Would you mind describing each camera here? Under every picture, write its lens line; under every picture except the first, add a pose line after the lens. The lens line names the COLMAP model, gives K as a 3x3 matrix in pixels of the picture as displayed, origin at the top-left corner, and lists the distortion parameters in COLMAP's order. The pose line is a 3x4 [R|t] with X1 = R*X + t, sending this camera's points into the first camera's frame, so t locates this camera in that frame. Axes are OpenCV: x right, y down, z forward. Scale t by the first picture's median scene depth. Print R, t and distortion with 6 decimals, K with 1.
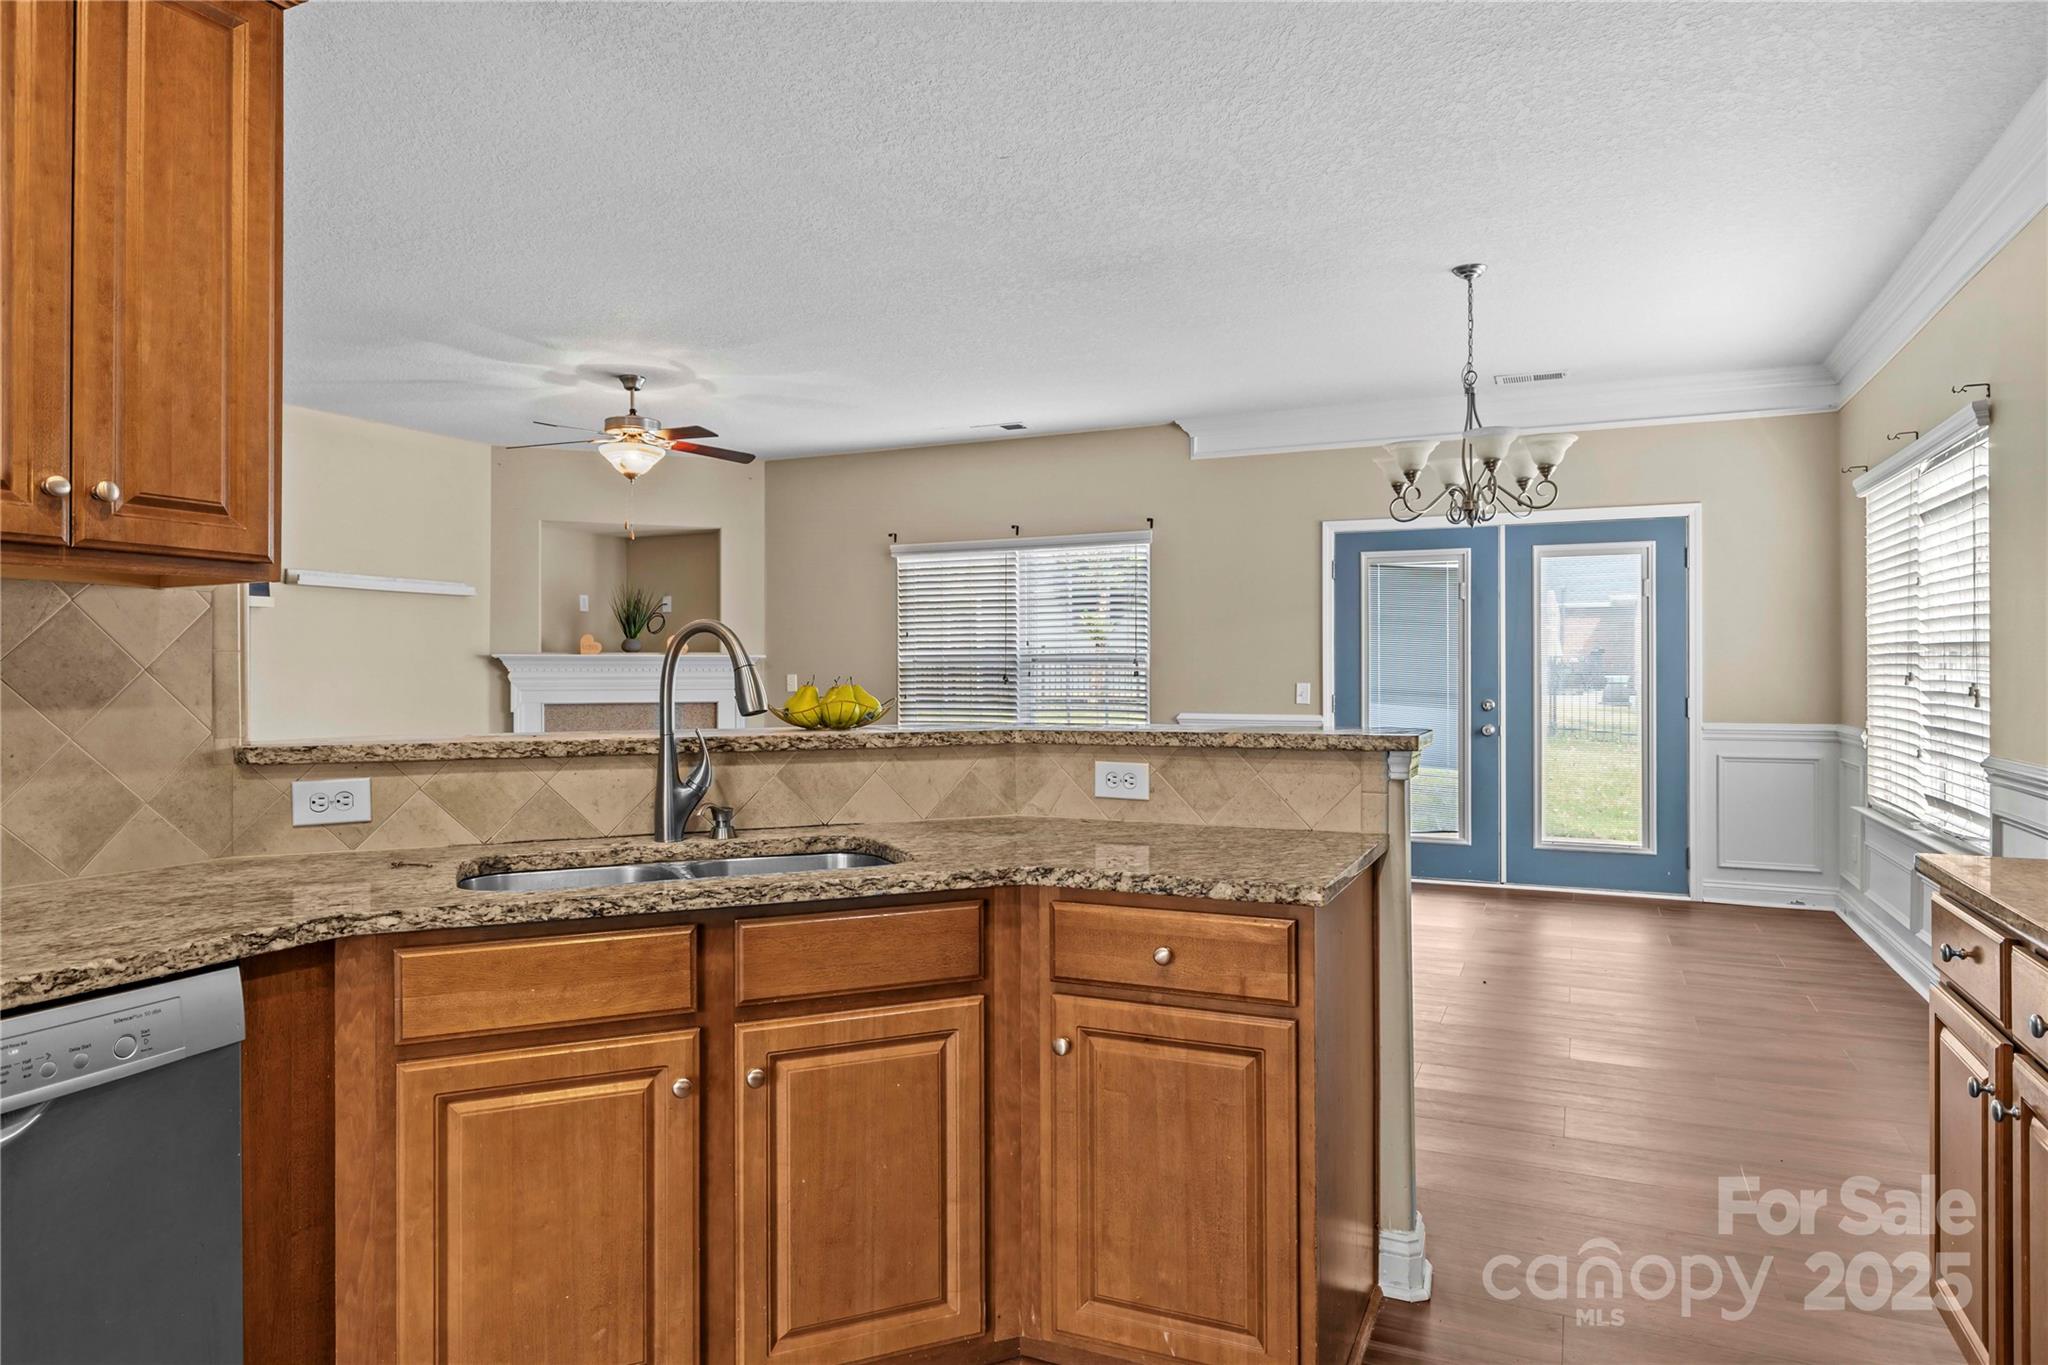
lens RADIAL K [[1243.1, 0, 1036.3], [0, 1243.1, 670.1], [0, 0, 1]] dist [-0.002224, 0.002444]
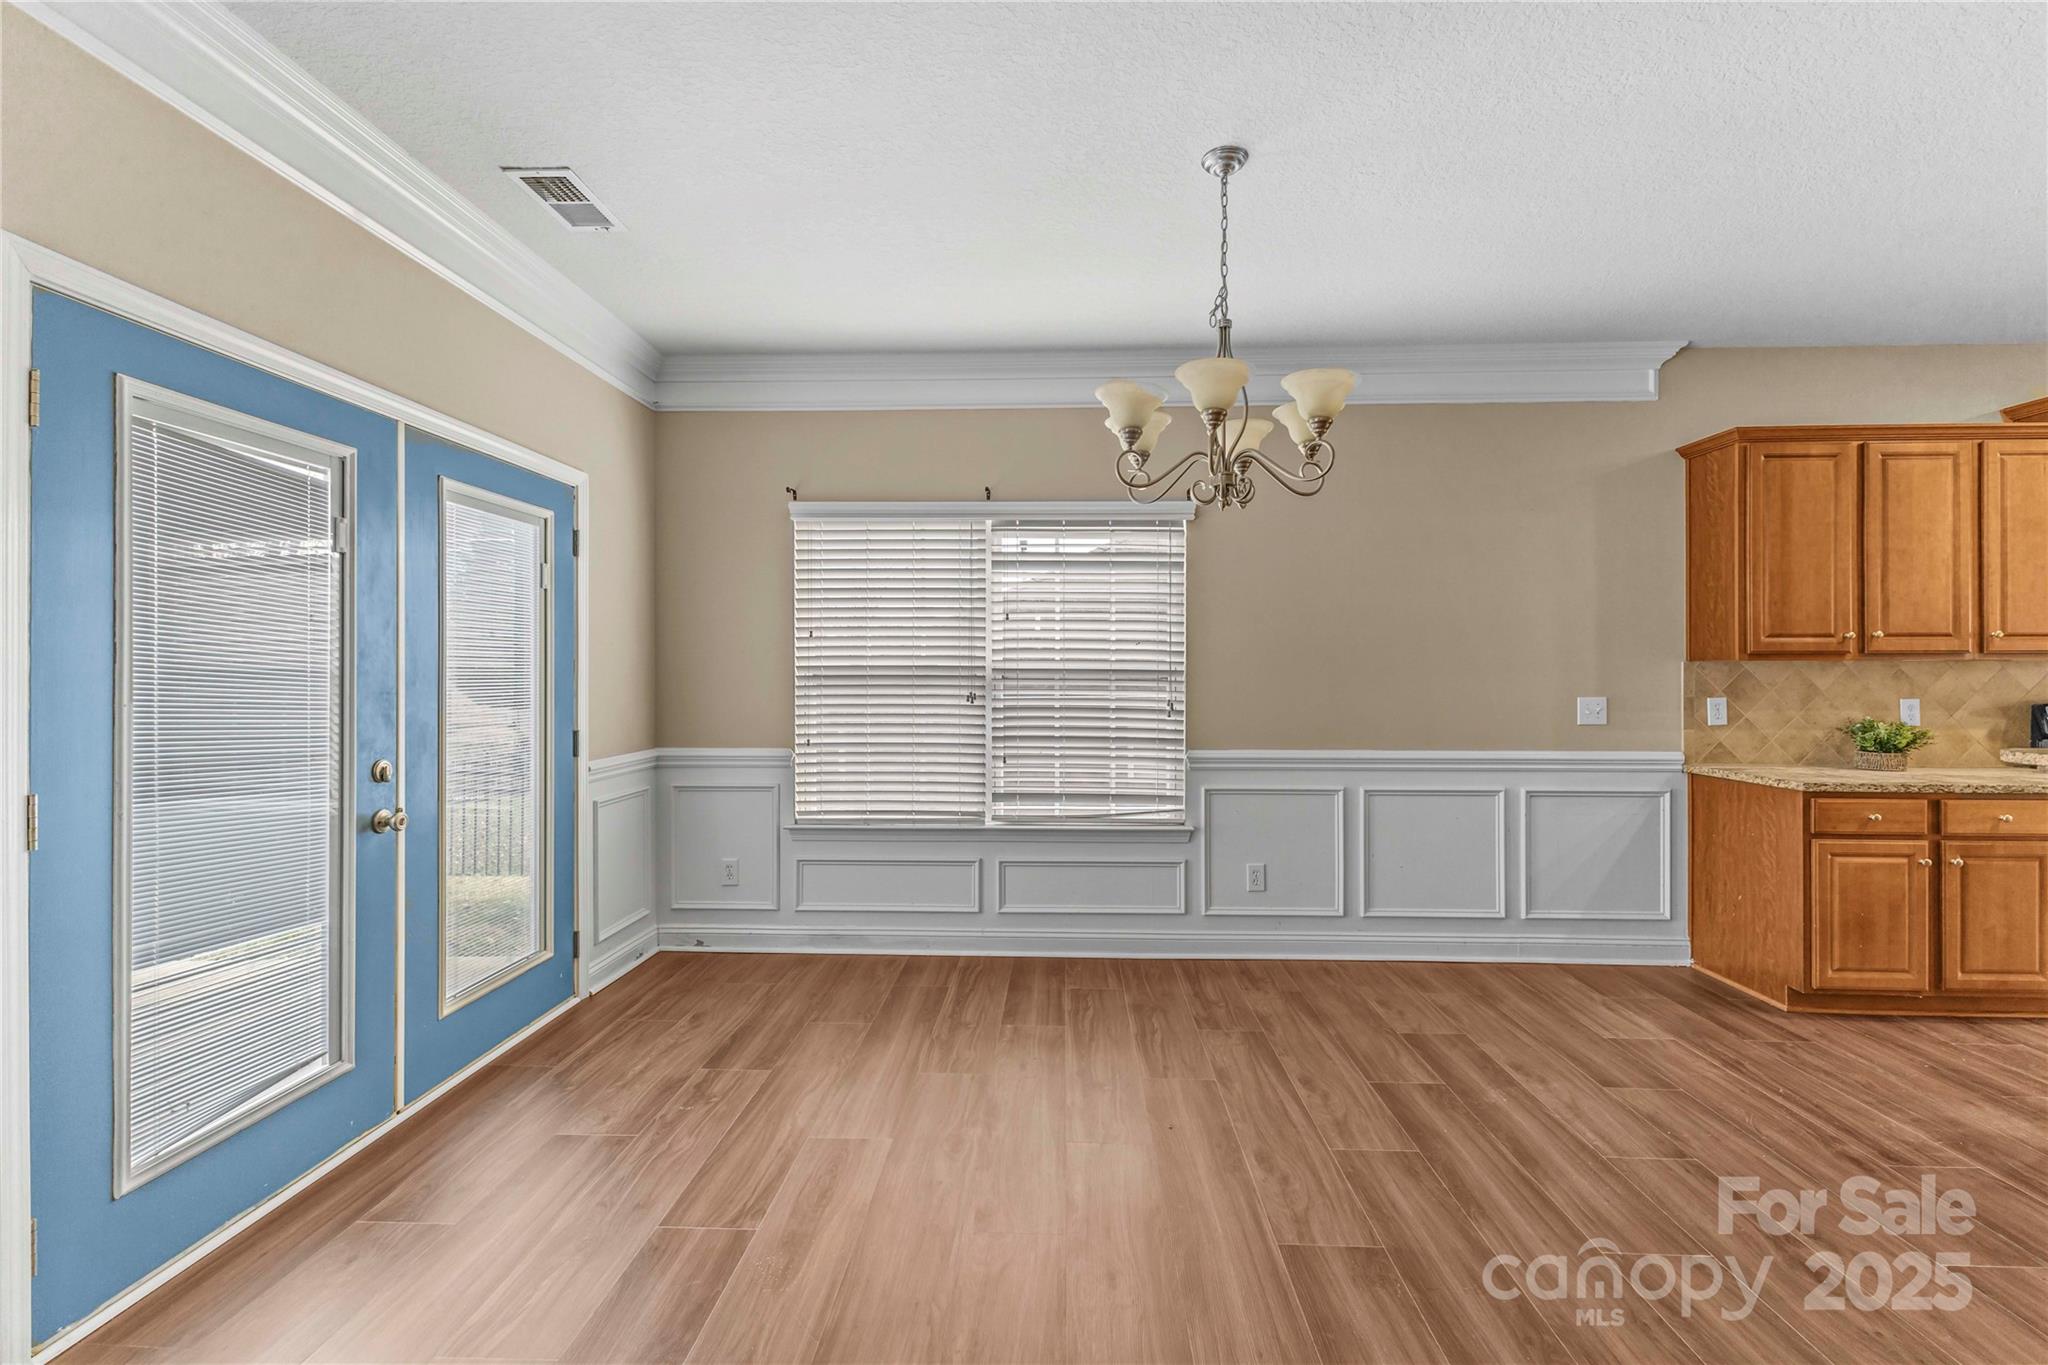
lens RADIAL K [[887.4, 0, 1032.6], [0, 887.4, 670.7], [0, 0, 1]] dist [0.010132, -0.001640]
pose [[-0.370410, 0.003408, 0.928862, -0.083442], [-0.000847, 0.999992, -0.004007, -0.013303], [-0.928868, -0.002271, -0.370404, 1.074025]]
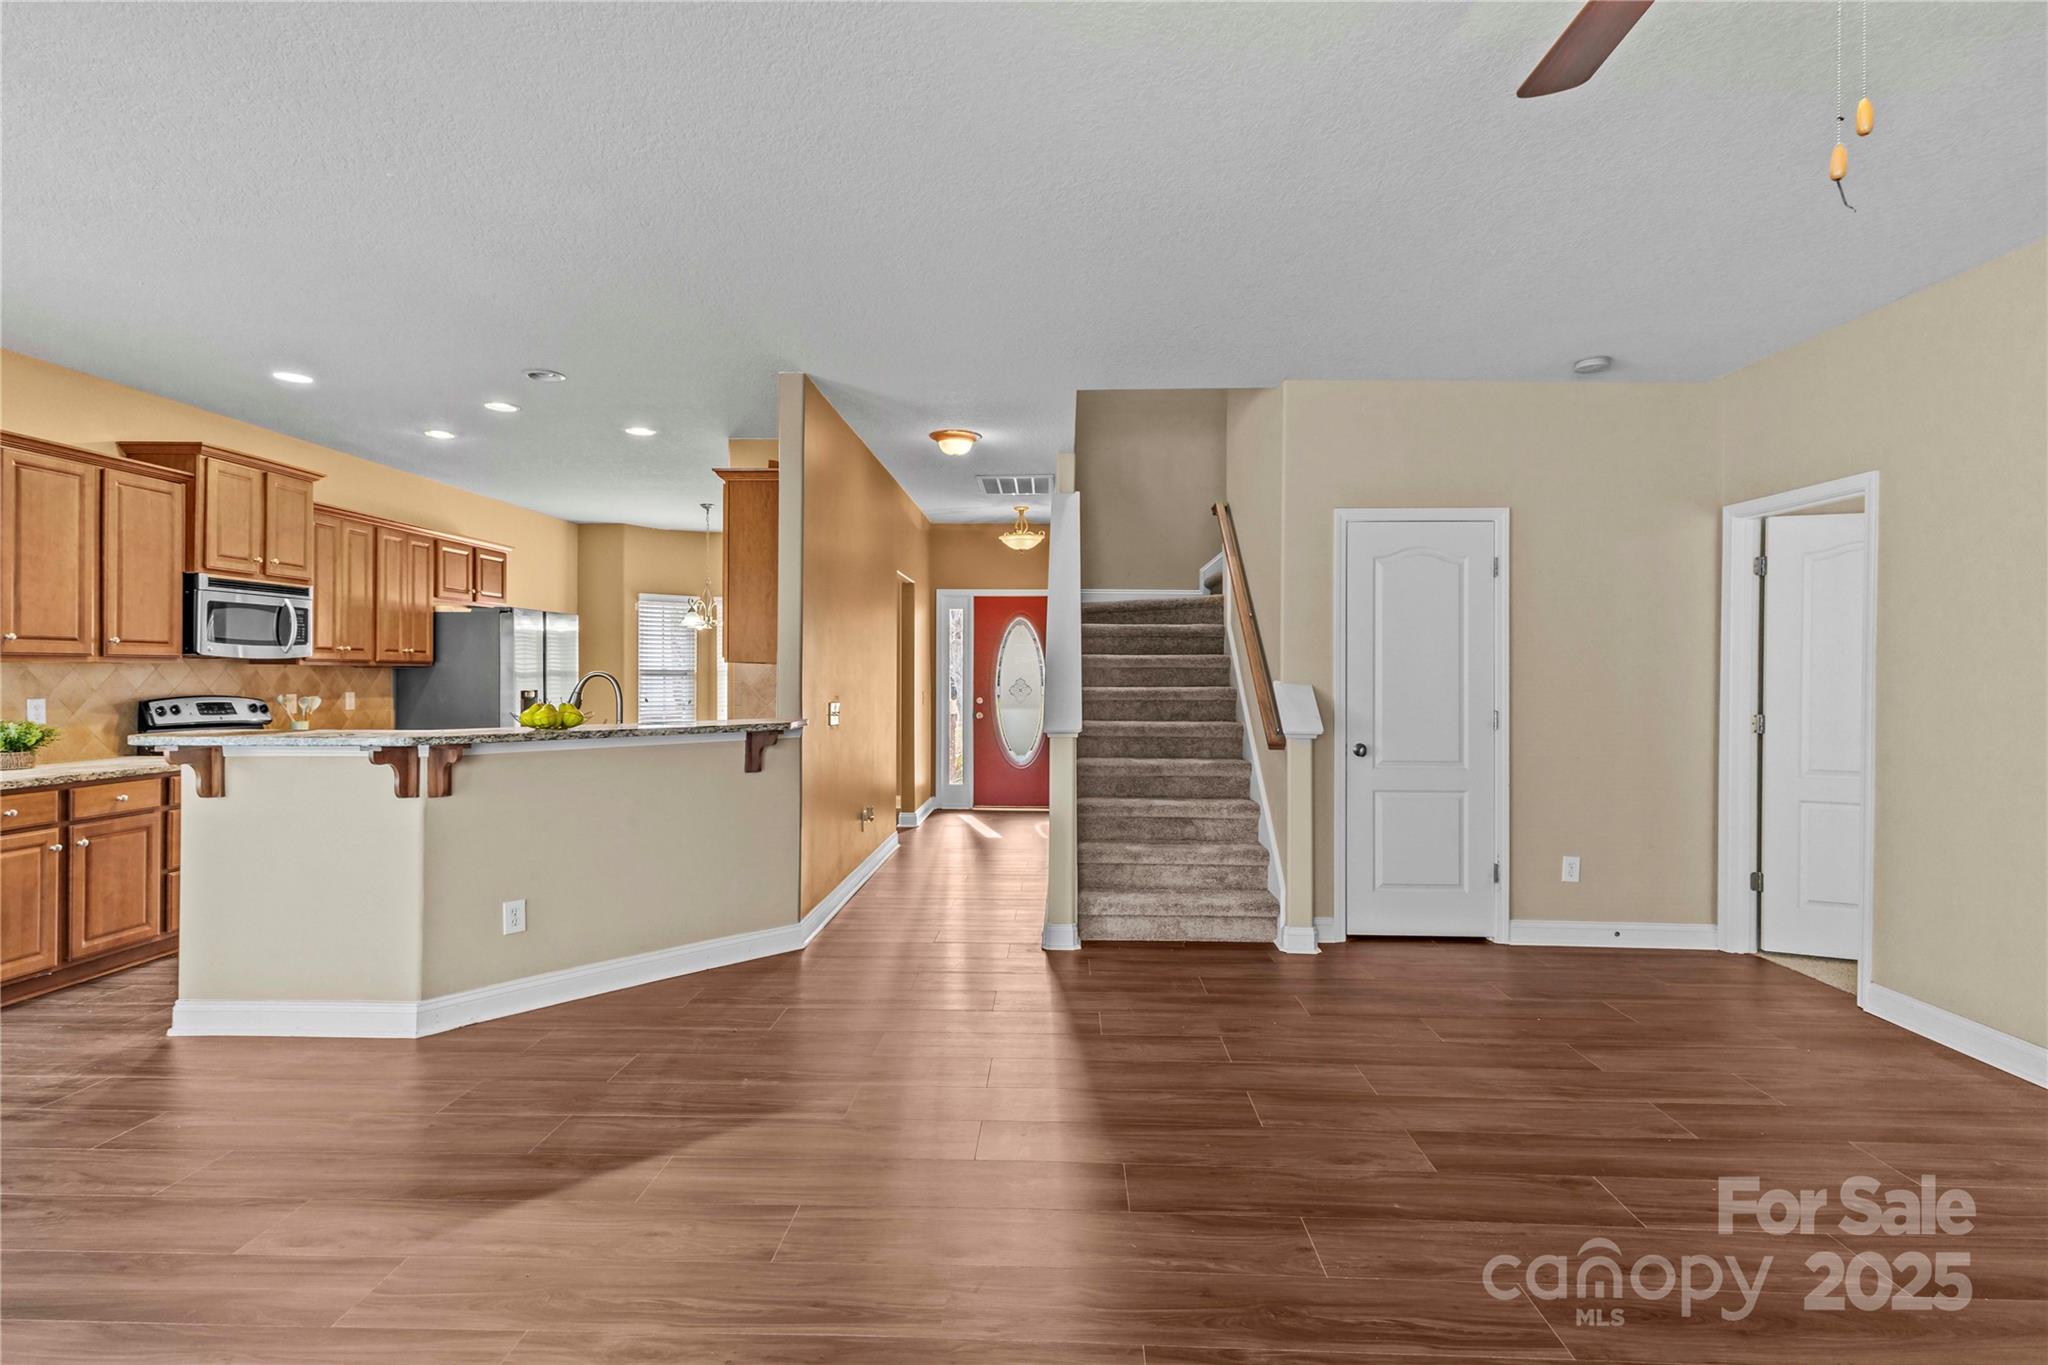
lens RADIAL K [[1002.7, 0, 1016.0], [0, 1002.7, 671.0], [0, 0, 1]] dist [0.020875, -0.002848]
pose [[-0.929811, -0.001184, -0.368034, -0.122618], [0.000613, 0.999988, -0.004766, -0.012874], [0.368036, -0.004657, -0.929800, 1.238612]]
